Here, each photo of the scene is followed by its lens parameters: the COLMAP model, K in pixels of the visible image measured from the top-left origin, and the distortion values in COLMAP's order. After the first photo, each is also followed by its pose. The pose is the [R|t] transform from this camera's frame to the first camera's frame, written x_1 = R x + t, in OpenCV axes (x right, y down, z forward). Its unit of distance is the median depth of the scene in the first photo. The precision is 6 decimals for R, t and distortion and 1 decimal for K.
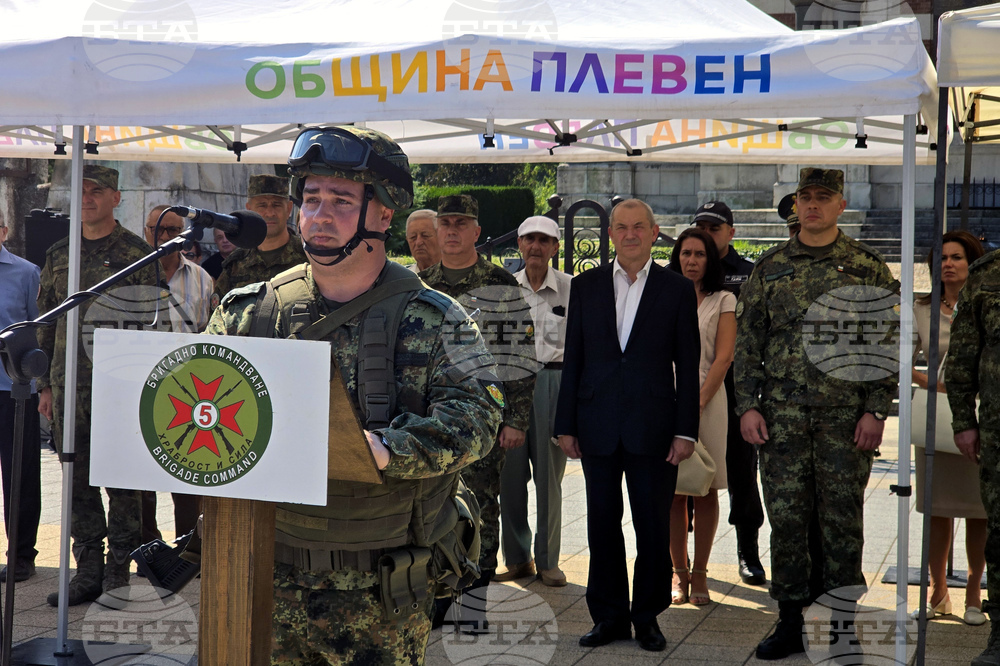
lens RADIAL K [[1879.6, 0, 499.2], [0, 1879.6, 310.8], [0, 0, 1]] dist [-0.298585, 3.620347]
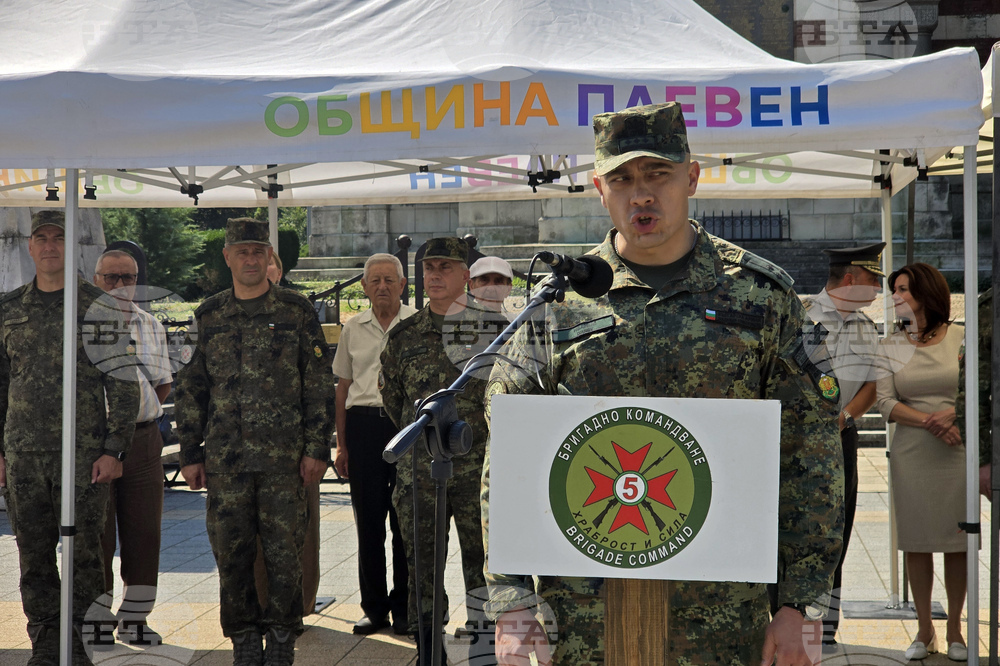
lens RADIAL K [[1889.0, 0, 500.0], [0, 1889.0, 333.0], [0, 0, 1]] dist [-0.357230, 3.575029]
pose [[0.987613, -0.027216, 0.154531, -0.173587], [0.028620, 0.999567, -0.006871, -0.006495], [-0.154277, 0.011209, 0.987964, 0.063229]]
